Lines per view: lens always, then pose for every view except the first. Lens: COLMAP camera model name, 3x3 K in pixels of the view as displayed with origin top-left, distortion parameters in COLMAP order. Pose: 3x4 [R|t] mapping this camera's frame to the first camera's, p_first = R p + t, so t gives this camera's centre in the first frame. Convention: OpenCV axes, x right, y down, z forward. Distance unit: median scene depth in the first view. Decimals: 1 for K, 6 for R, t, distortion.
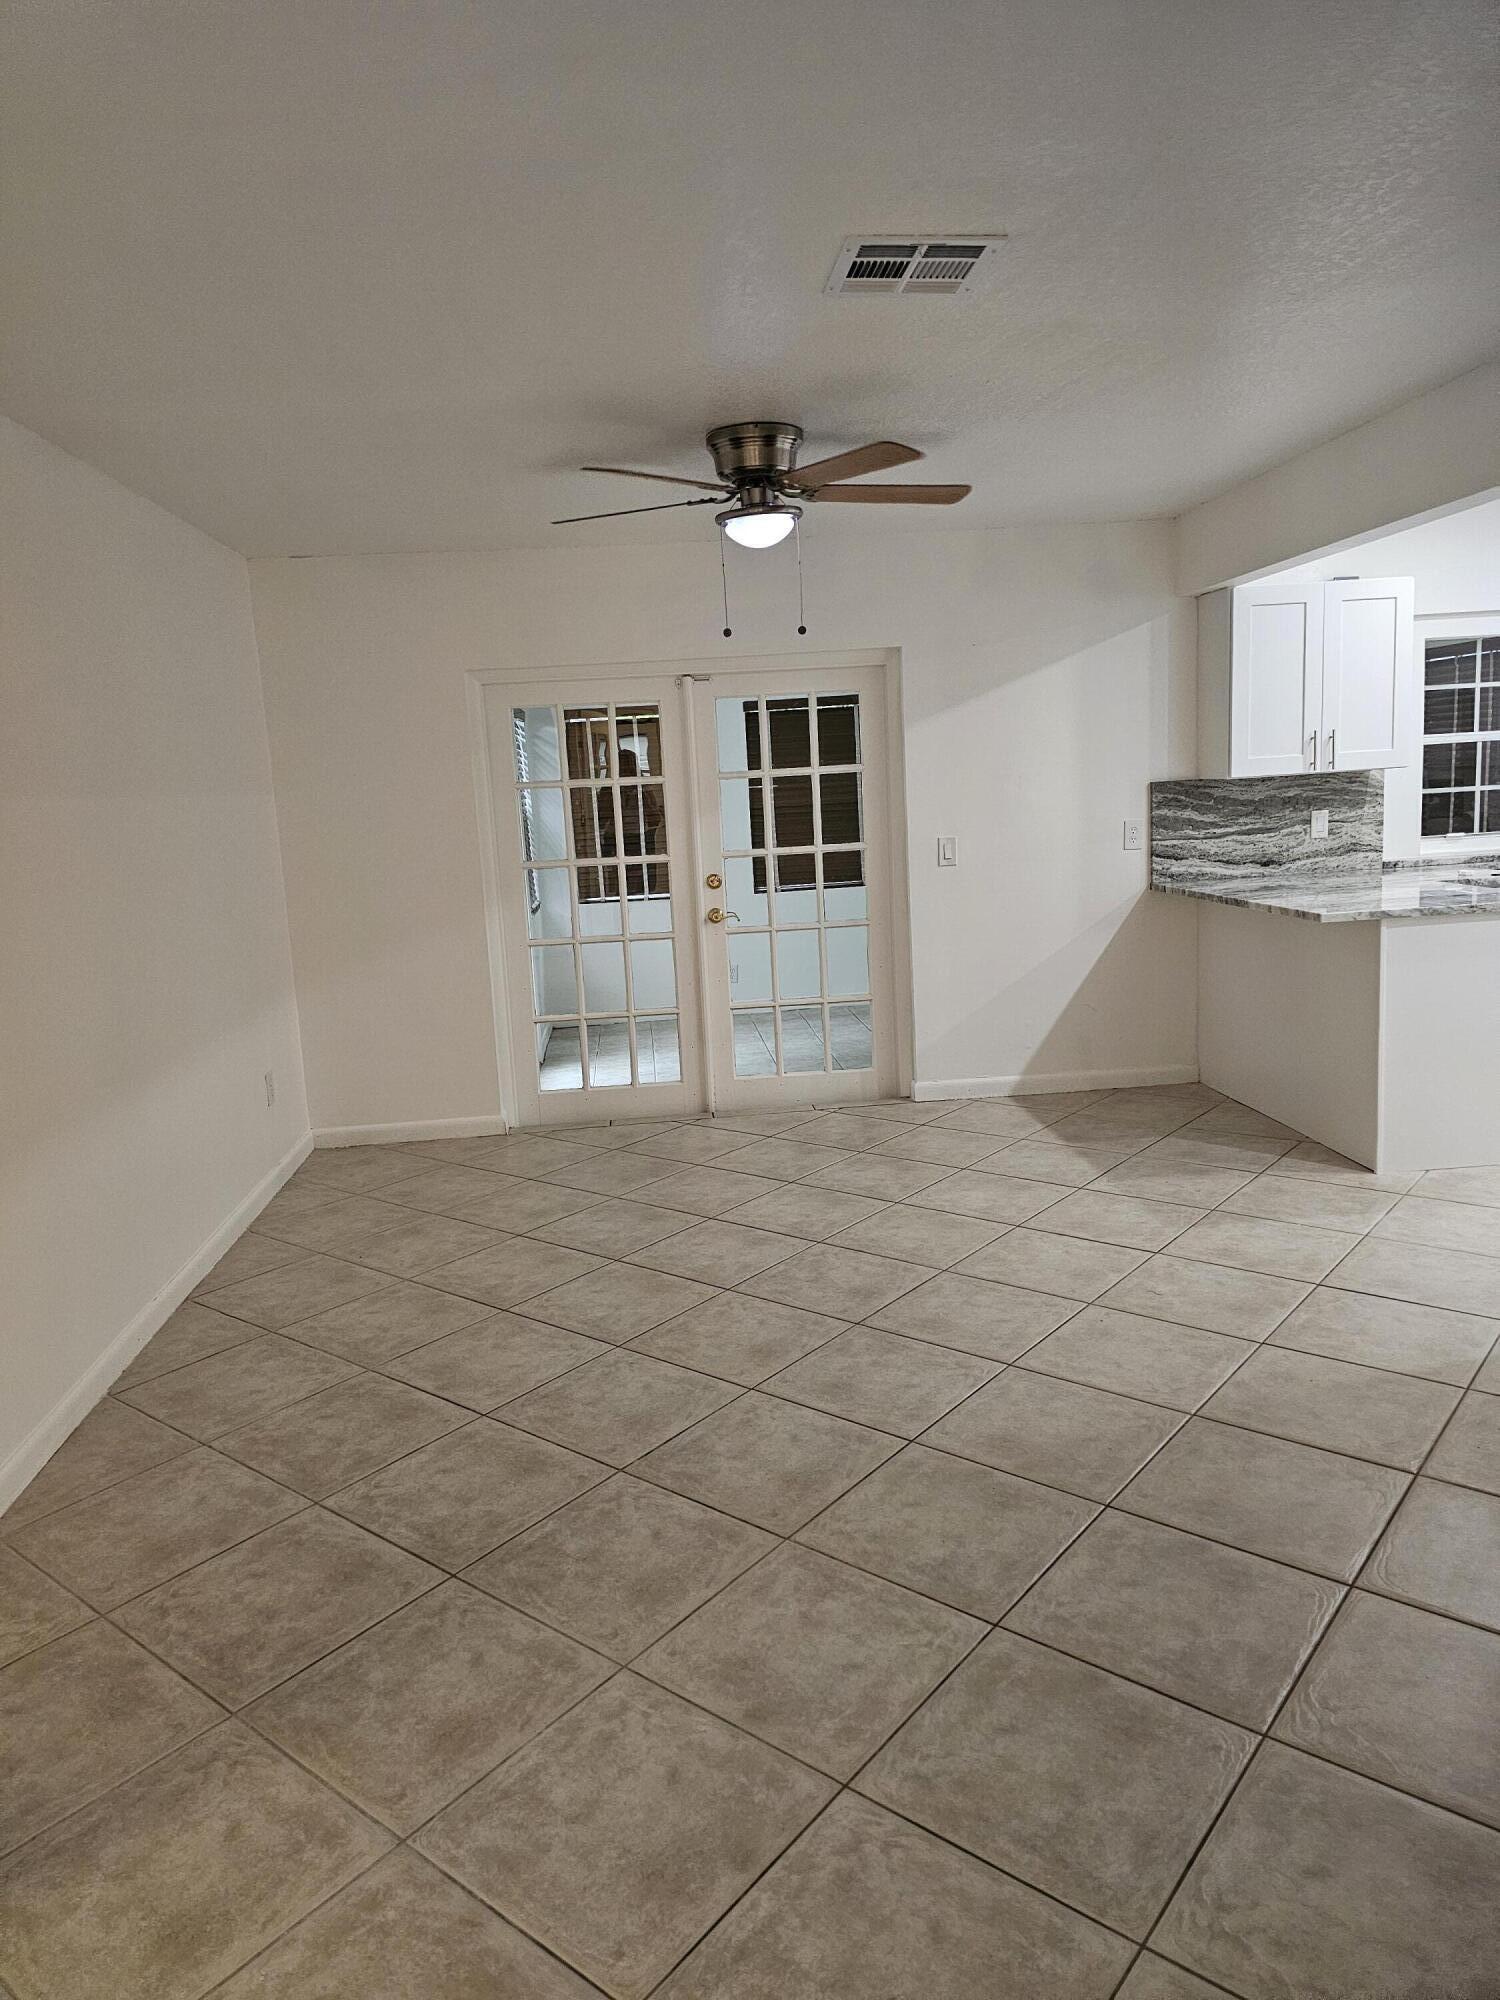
lens RADIAL K [[1343.3, 0, 763.6], [0, 1343.3, 987.8], [0, 0, 1]] dist [0.064054, -0.045194]
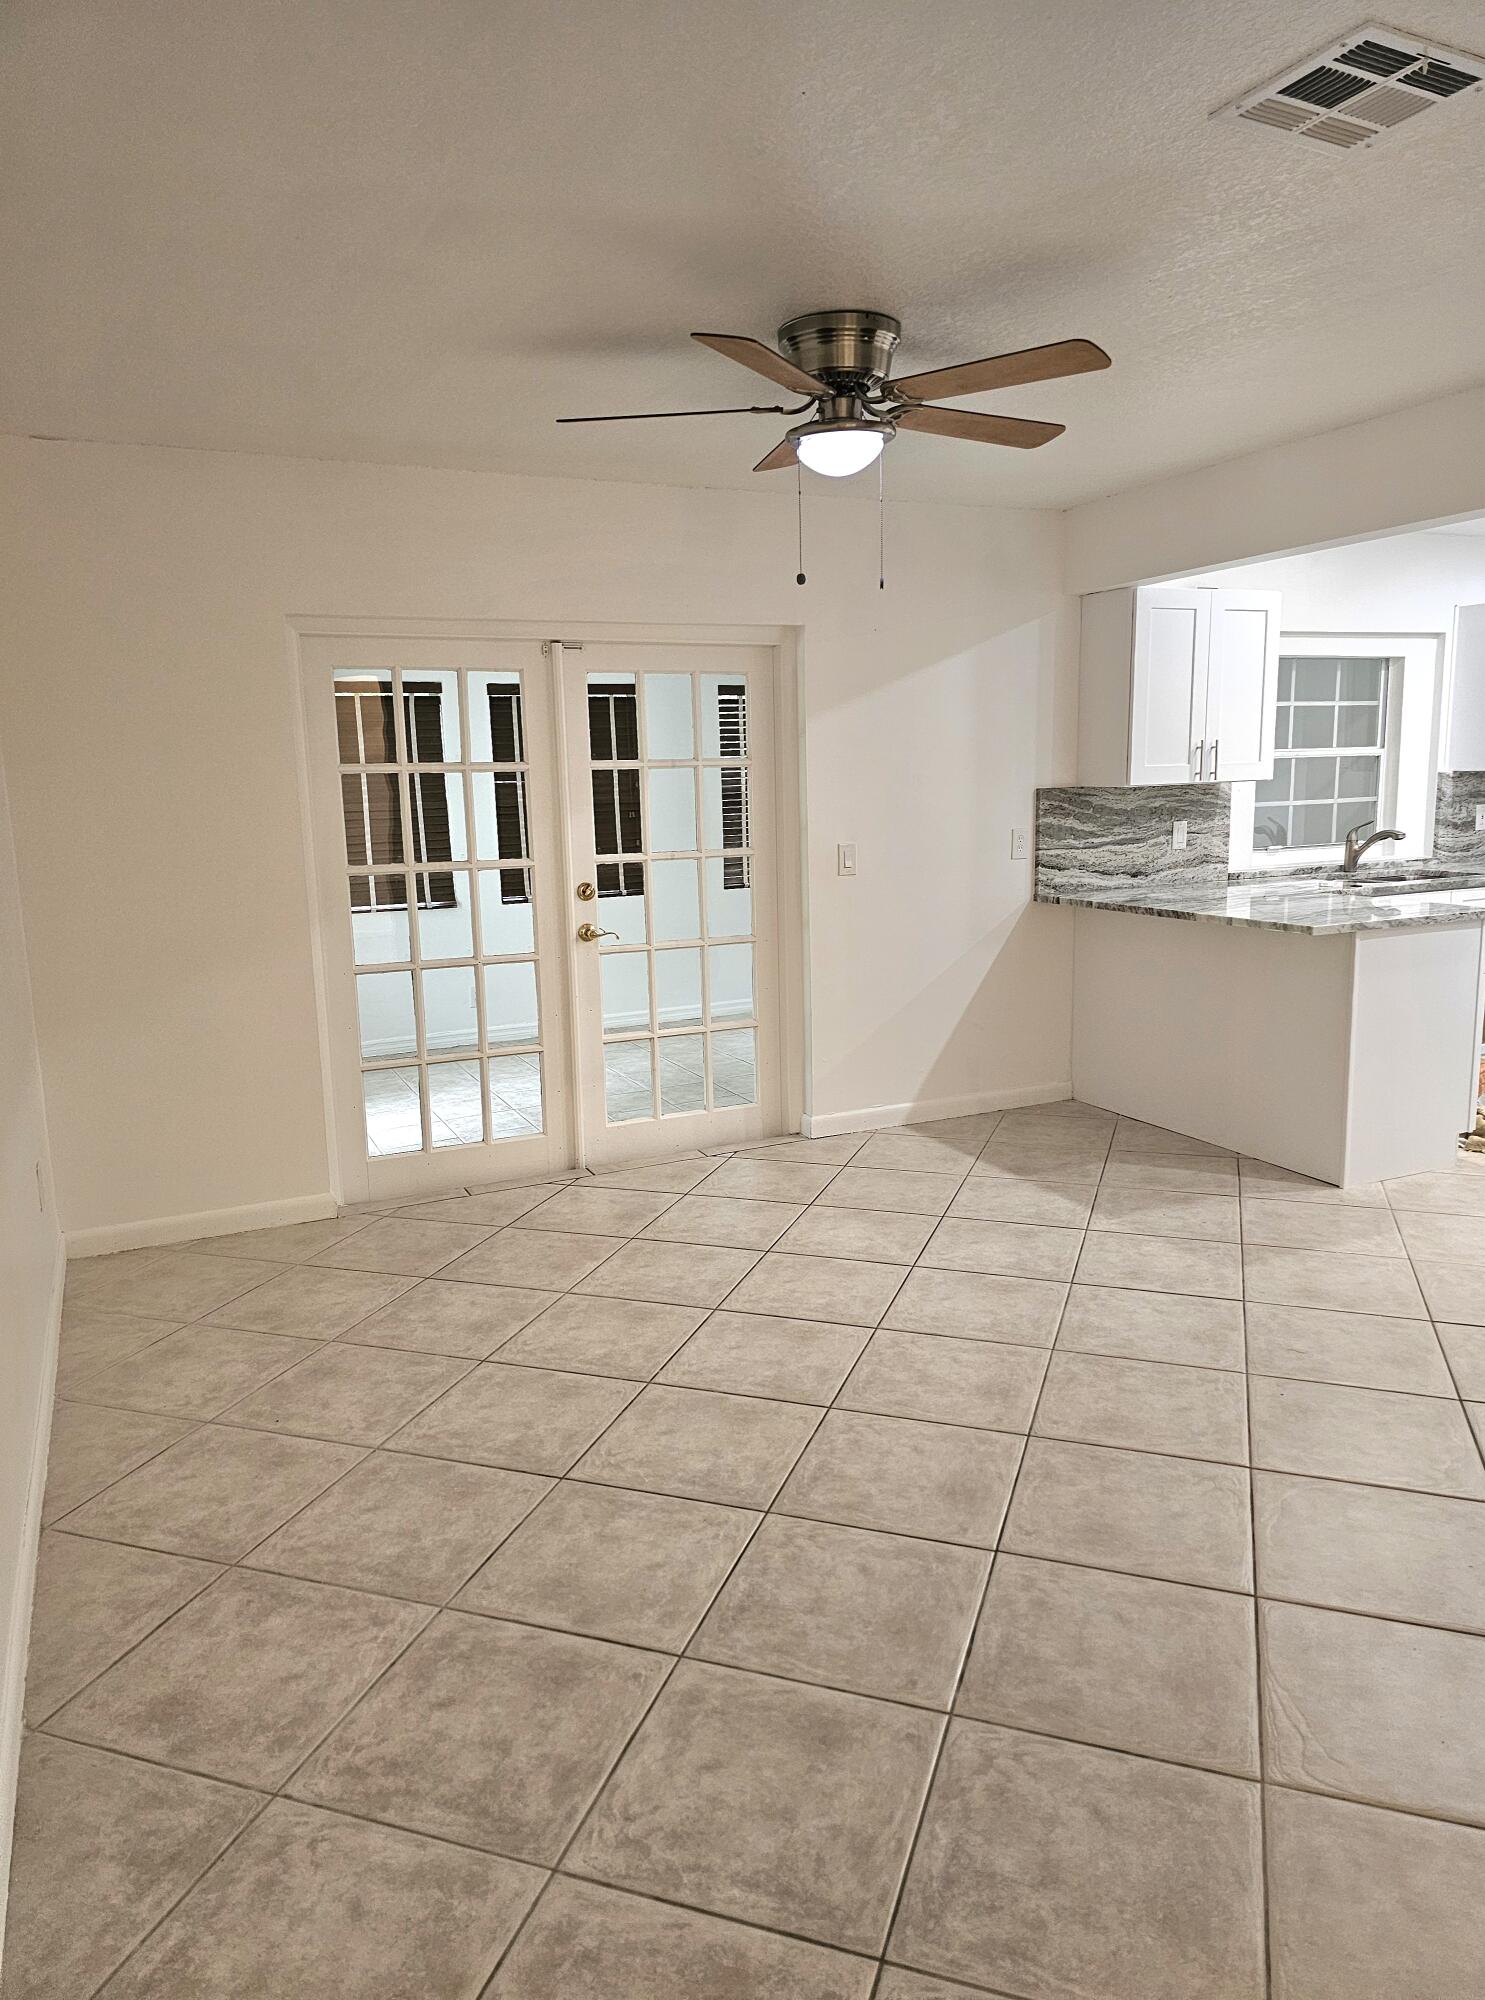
lens RADIAL K [[1343.3, 0, 802.9], [0, 1343.3, 1002.0], [0, 0, 1]] dist [0.064054, -0.045194]
pose [[0.935914, -0.028052, 0.351110, -0.214412], [0.026454, 0.999606, 0.009350, -0.015505], [-0.351234, 0.000537, 0.936288, 0.177051]]
